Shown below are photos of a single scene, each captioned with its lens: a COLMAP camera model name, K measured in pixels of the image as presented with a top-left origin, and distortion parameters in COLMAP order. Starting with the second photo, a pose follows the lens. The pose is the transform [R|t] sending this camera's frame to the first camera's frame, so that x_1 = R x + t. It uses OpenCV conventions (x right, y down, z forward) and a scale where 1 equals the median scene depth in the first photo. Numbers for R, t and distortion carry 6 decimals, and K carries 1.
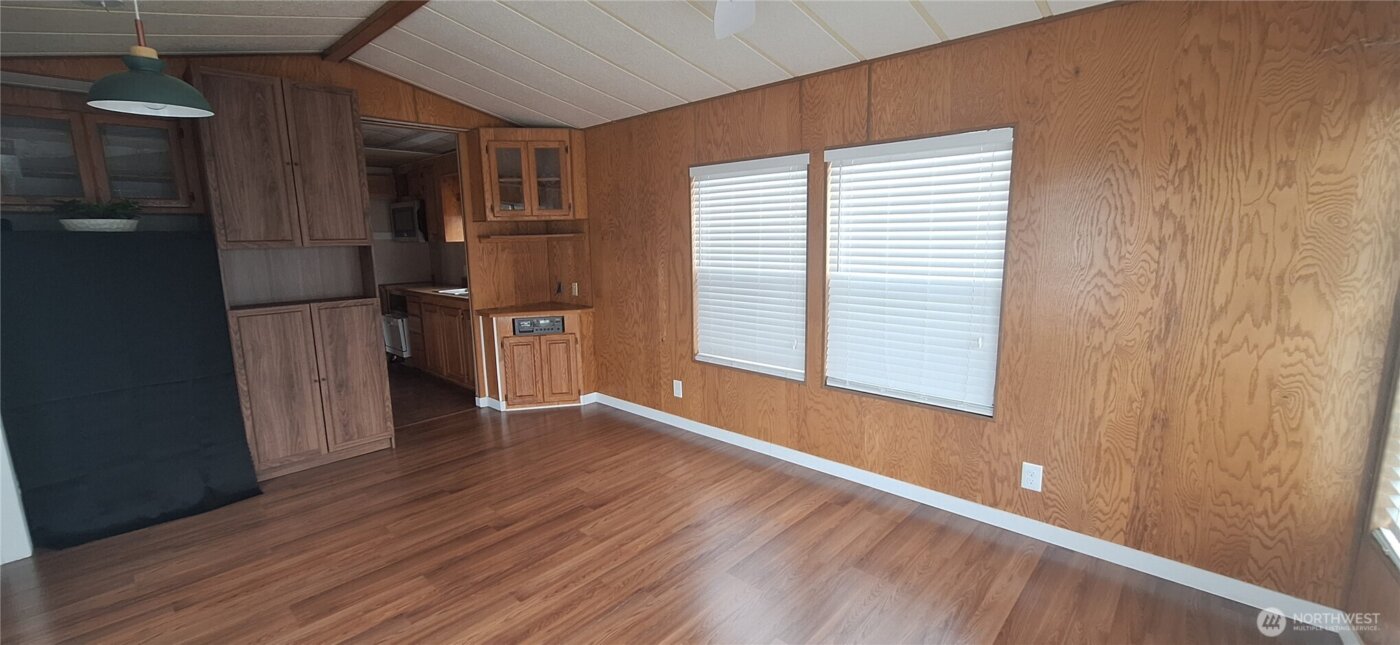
lens RADIAL K [[554.5, 0, 692.2], [0, 554.5, 327.9], [0, 0, 1]] dist [-0.010449, 0.006054]
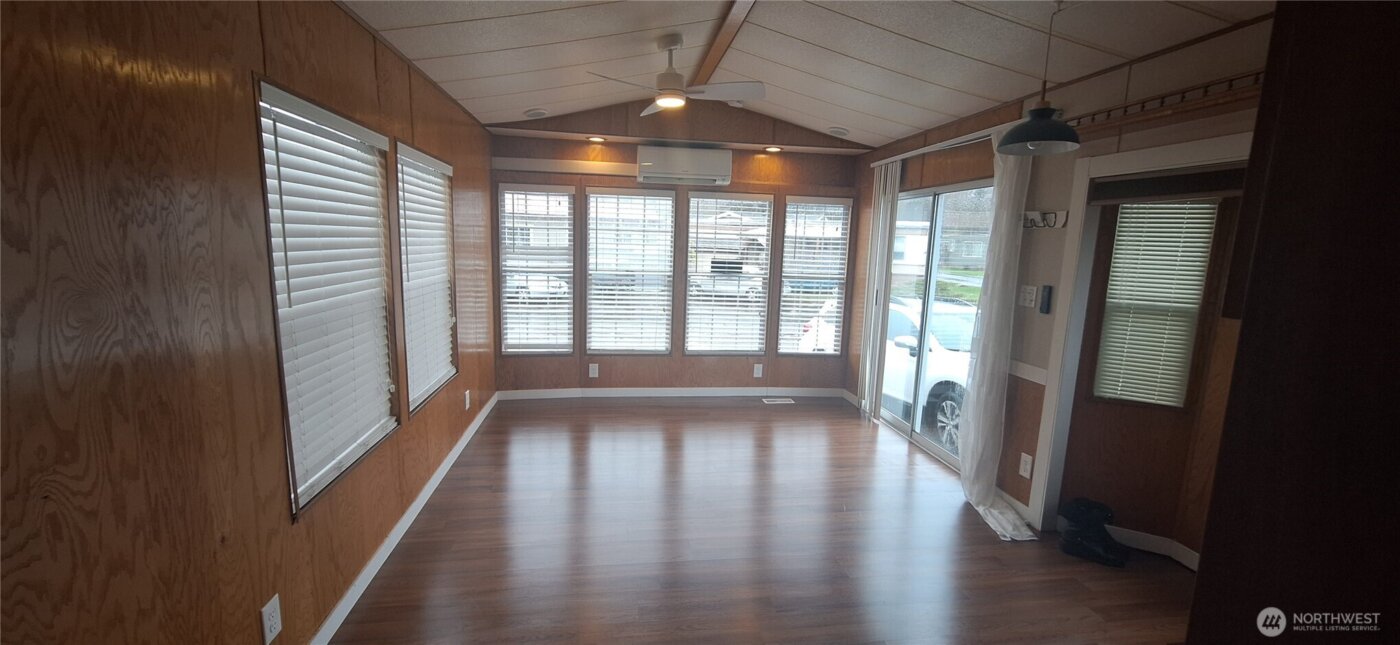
lens RADIAL K [[554.5, 0, 692.2], [0, 554.5, 327.9], [0, 0, 1]] dist [-0.010449, 0.006054]
pose [[-0.779872, -0.102165, 0.617545, -0.576492], [0.093154, 0.956659, 0.275908, -0.206213], [-0.618968, 0.272700, -0.736555, 1.229360]]
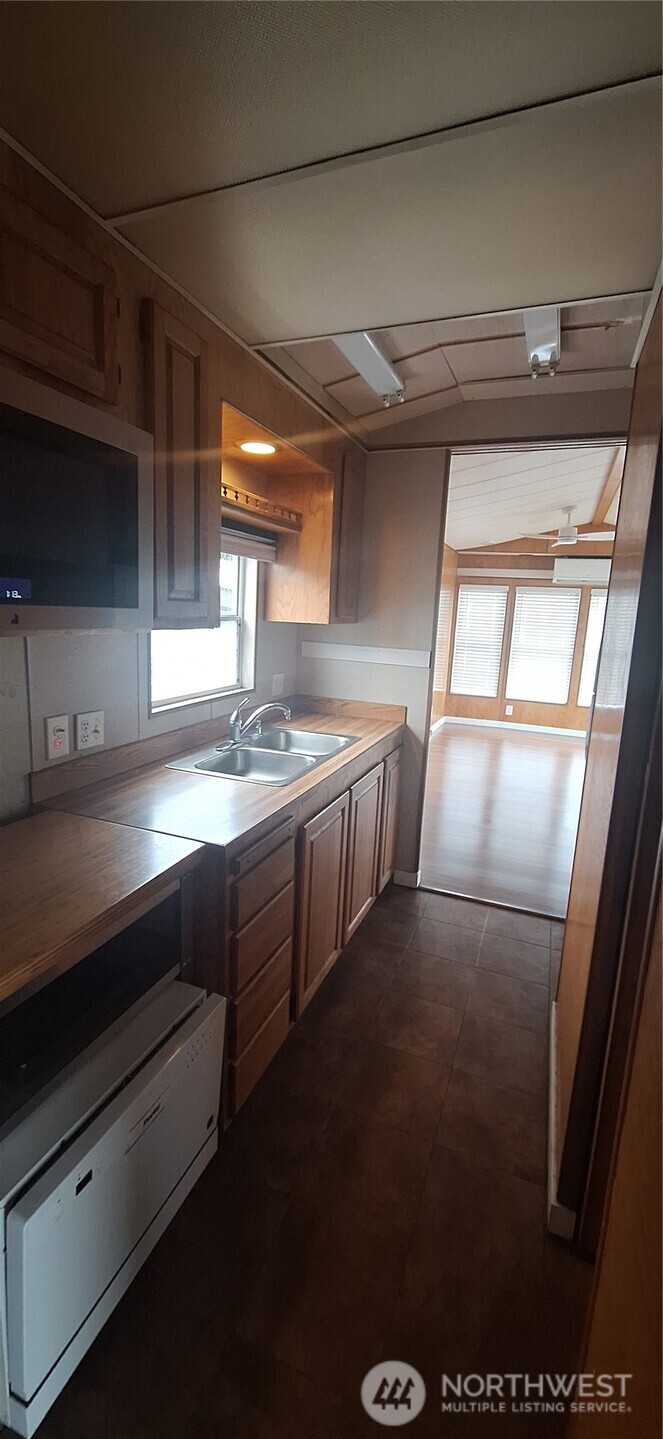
lens RADIAL K [[569.9, 0, 331.5], [0, 569.9, 719.5], [0, 0, 1]] dist [-0.010449, 0.006054]
pose [[-0.369002, -0.172554, 0.913270, -1.245251], [0.122478, 0.965018, 0.231818, -0.282113], [-0.921323, 0.197397, -0.334960, 1.721469]]
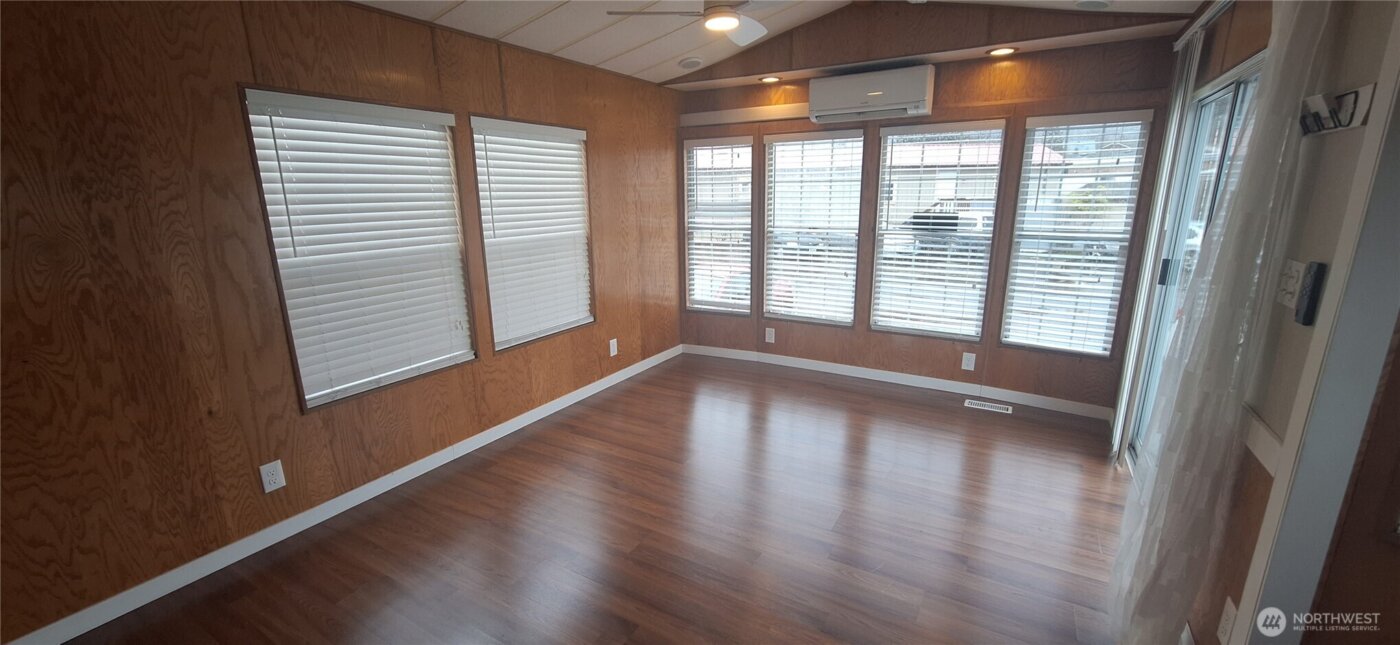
lens RADIAL K [[559.5, 0, 698.7], [0, 559.5, 327.2], [0, 0, 1]] dist [0.003346, 0.000242]
pose [[-0.213885, -0.210198, 0.953976, -0.755999], [0.185246, 0.950127, 0.250883, -0.119722], [-0.959133, 0.230380, -0.164280, 0.744885]]
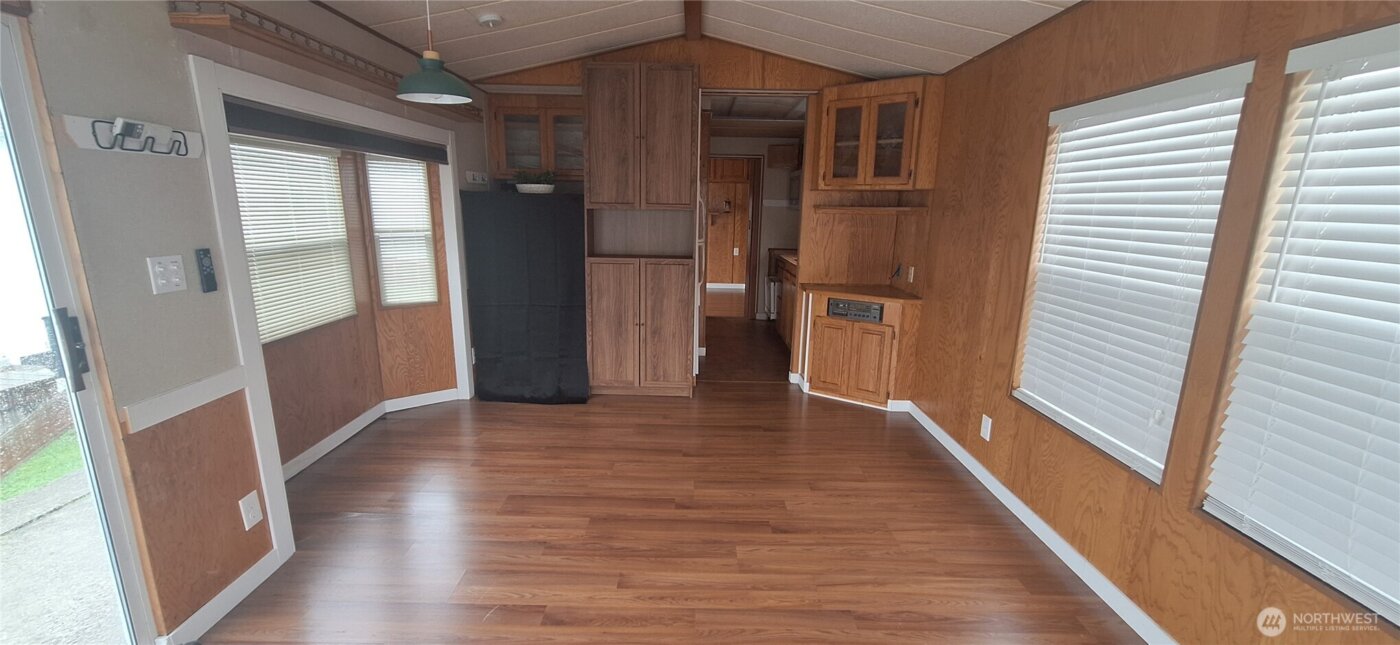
lens RADIAL K [[554.5, 0, 692.2], [0, 554.5, 327.9], [0, 0, 1]] dist [-0.010449, 0.006054]
pose [[0.679545, 0.189172, -0.708825, 0.234813], [-0.153435, 0.981463, 0.114837, -0.049439], [0.717410, 0.030721, 0.695974, 0.257197]]
